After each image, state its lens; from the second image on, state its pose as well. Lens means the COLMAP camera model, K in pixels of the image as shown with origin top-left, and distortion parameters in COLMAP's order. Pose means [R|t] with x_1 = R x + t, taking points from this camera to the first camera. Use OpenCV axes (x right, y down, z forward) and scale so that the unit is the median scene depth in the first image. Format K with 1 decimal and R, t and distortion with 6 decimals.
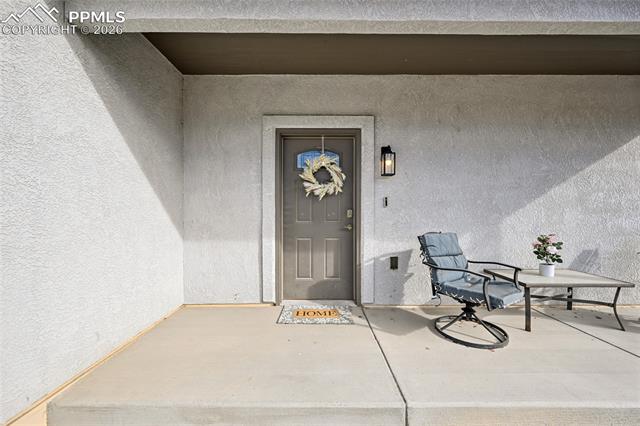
lens RADIAL K [[246.2, 0, 320.0], [0, 246.2, 213.0], [0, 0, 1]] dist [-0.000153, 0.000053]
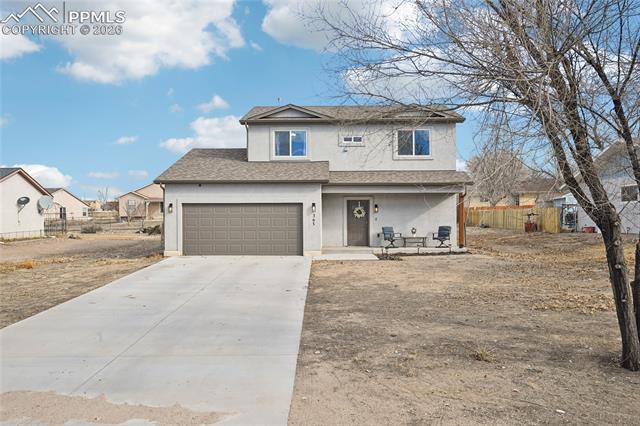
lens RADIAL K [[545.7, 0, 320.0], [0, 545.7, 213.0], [0, 0, 1]] dist [-0.000928, -0.000487]
pose [[0.999975, -0.004907, -0.005188, -0.548644], [0.004764, 0.999618, -0.027212, 0.085130], [0.005320, 0.027187, 0.999616, -7.352186]]
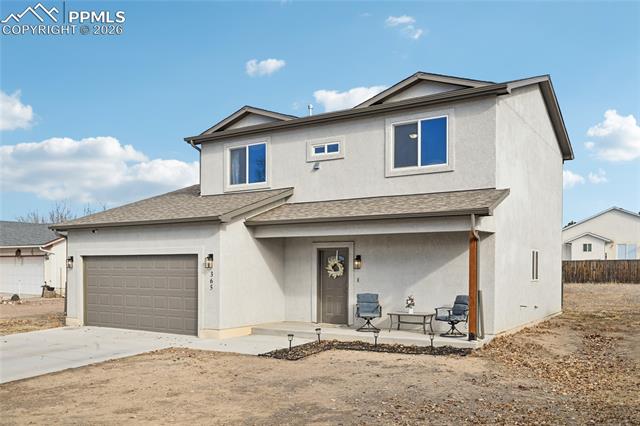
lens RADIAL K [[573.2, 0, 320.7], [0, 573.2, 268.0], [0, 0, 1]] dist [-0.001916, -0.002476]
pose [[0.844328, 0.000570, -0.535827, 2.748305], [-0.009992, 0.999842, -0.014681, -0.074427], [0.535734, 0.017749, 0.844200, -3.550312]]
